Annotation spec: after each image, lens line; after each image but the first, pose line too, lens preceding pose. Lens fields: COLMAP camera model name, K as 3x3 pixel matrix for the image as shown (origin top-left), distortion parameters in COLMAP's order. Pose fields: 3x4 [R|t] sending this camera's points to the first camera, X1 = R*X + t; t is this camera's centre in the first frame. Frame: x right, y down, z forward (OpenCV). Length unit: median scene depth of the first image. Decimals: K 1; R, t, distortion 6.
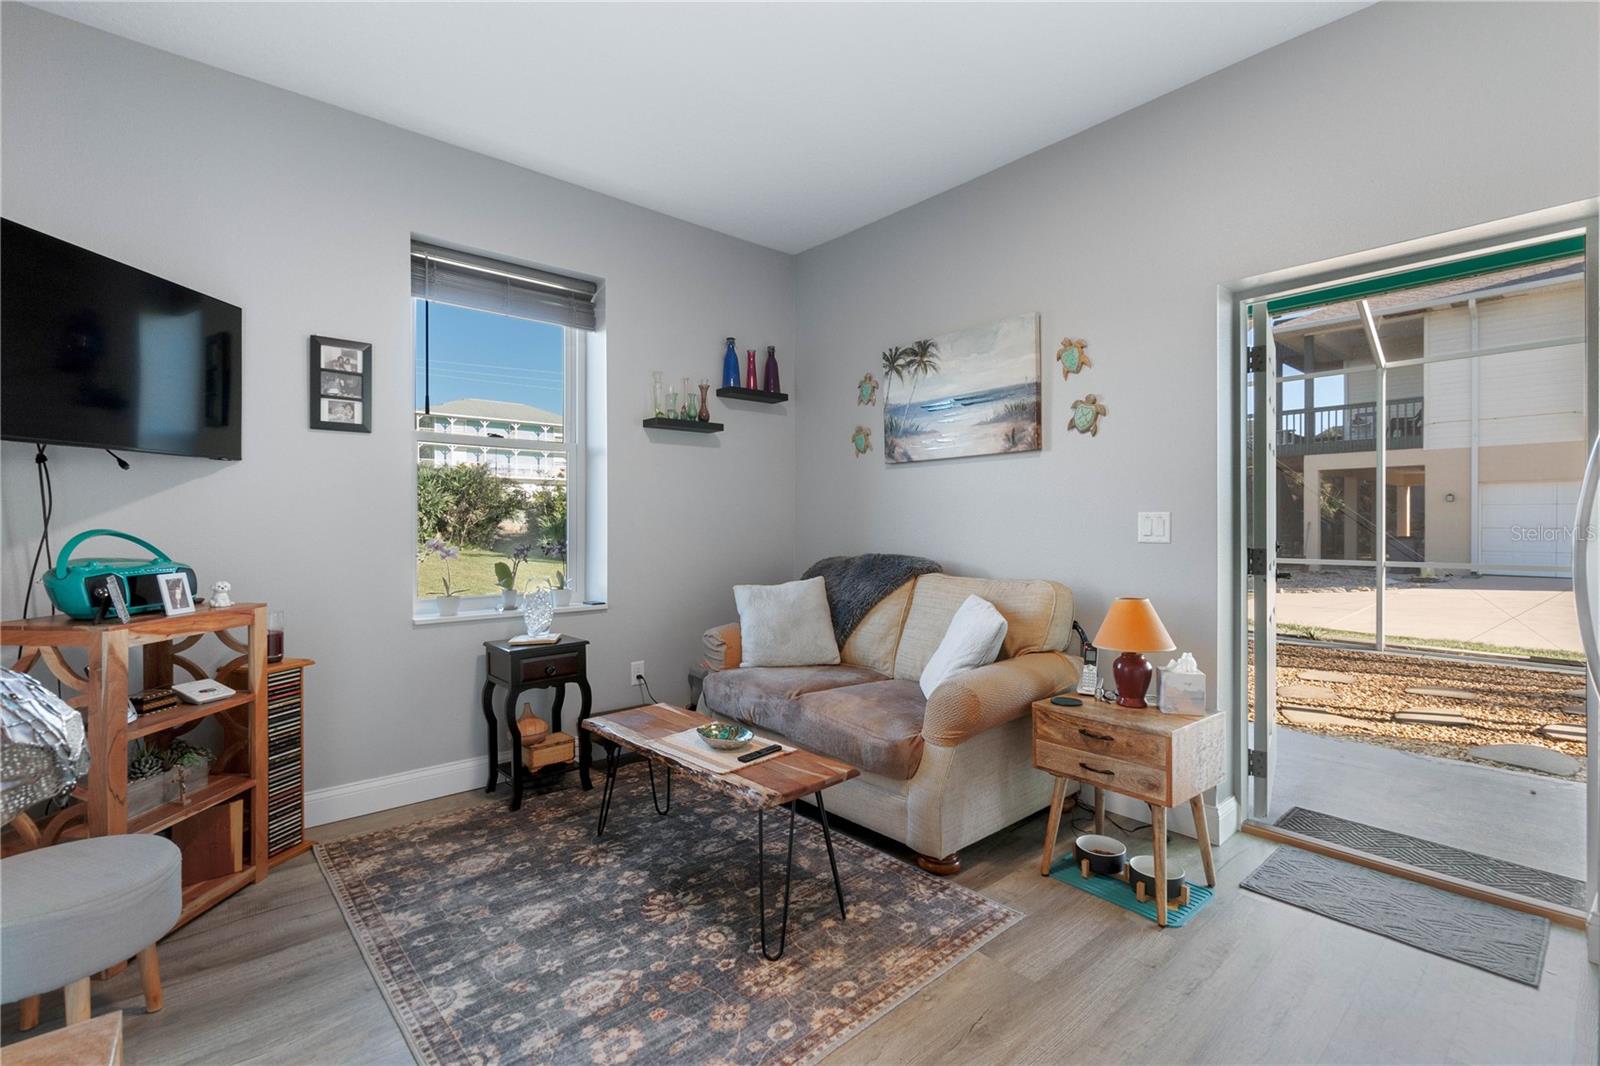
lens RADIAL K [[715.5, 0, 806.1], [0, 715.5, 530.2], [0, 0, 1]] dist [-0.003015, -0.000690]
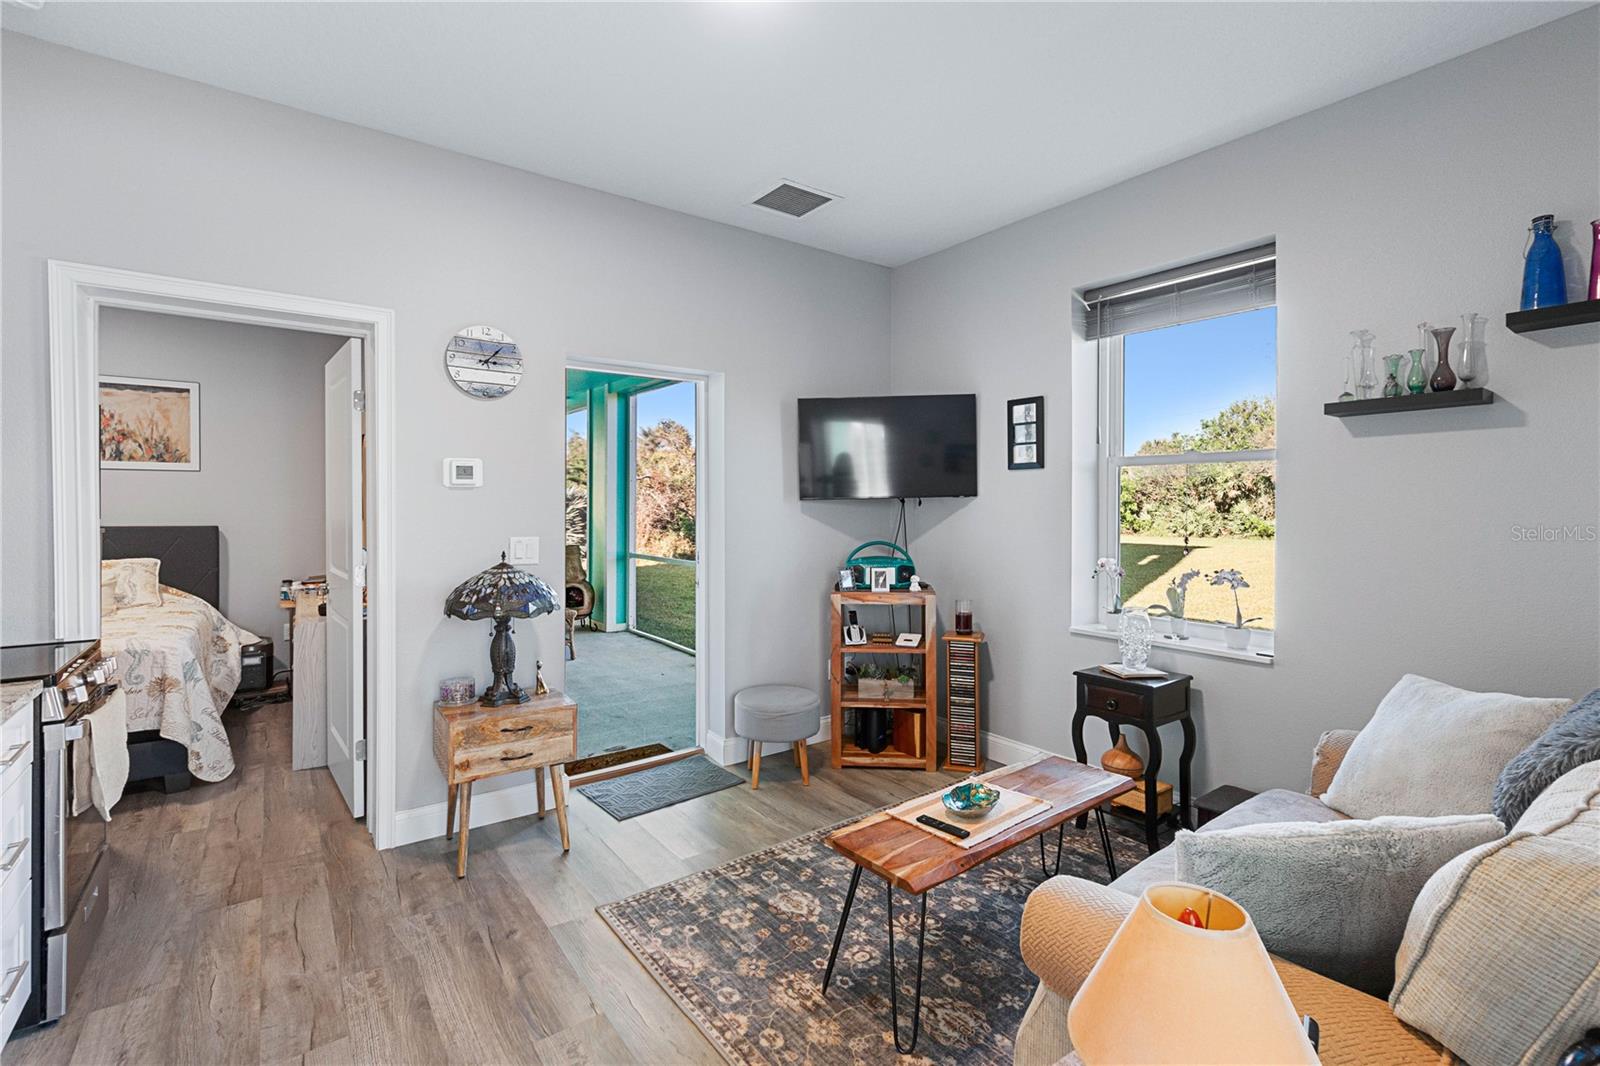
lens RADIAL K [[711.2, 0, 803.2], [0, 711.2, 507.5], [0, 0, 1]] dist [-0.000673, -0.000654]
pose [[-0.084077, 0.004180, -0.996451, 0.818497], [-0.008792, 0.999949, 0.004936, -0.089369], [0.996420, 0.009176, -0.084036, 0.874925]]
